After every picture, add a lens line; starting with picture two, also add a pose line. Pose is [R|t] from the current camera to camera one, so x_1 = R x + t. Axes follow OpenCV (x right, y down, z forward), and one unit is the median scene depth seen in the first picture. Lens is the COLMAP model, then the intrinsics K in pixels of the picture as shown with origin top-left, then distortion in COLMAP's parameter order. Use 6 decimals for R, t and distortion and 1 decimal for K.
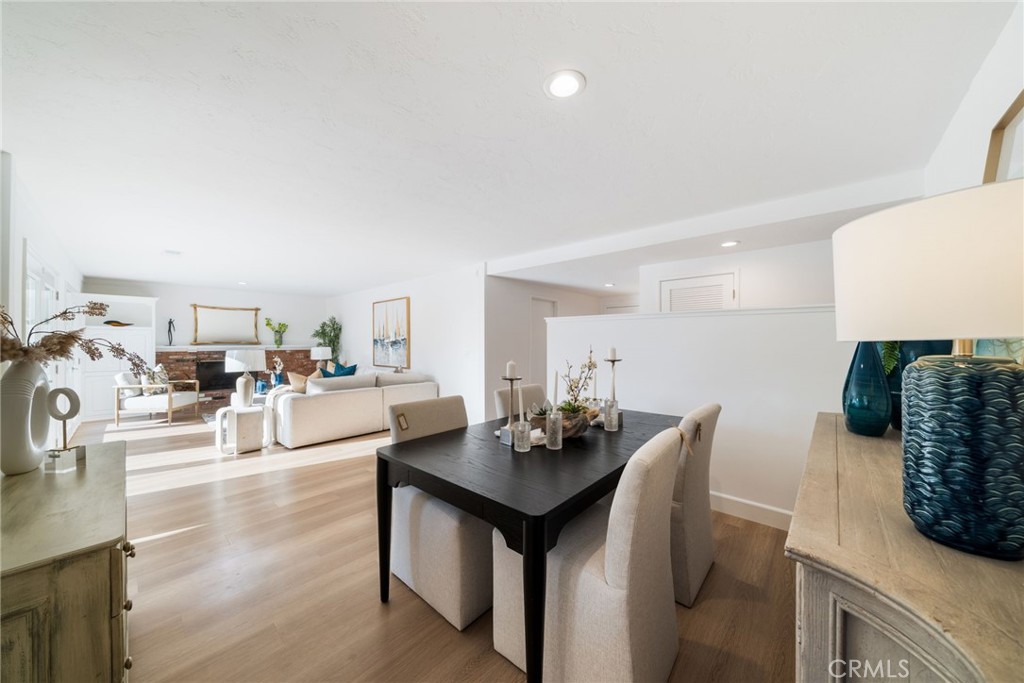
lens RADIAL K [[350.9, 0, 508.6], [0, 350.9, 339.3], [0, 0, 1]] dist [-0.000729, -0.000152]
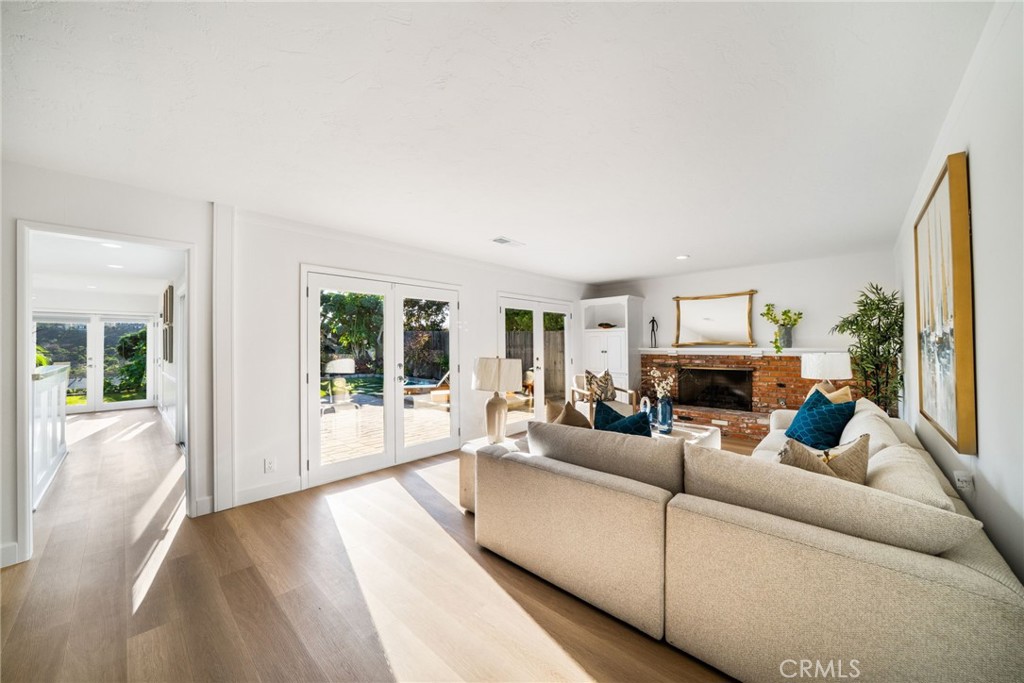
lens RADIAL K [[370.6, 0, 494.9], [0, 370.6, 338.8], [0, 0, 1]] dist [-0.001125, -0.000065]
pose [[-0.032816, -0.012087, -0.999388, -0.024245], [0.017607, 0.999765, -0.012670, 0.000867], [0.999306, -0.018012, -0.032595, 0.608812]]
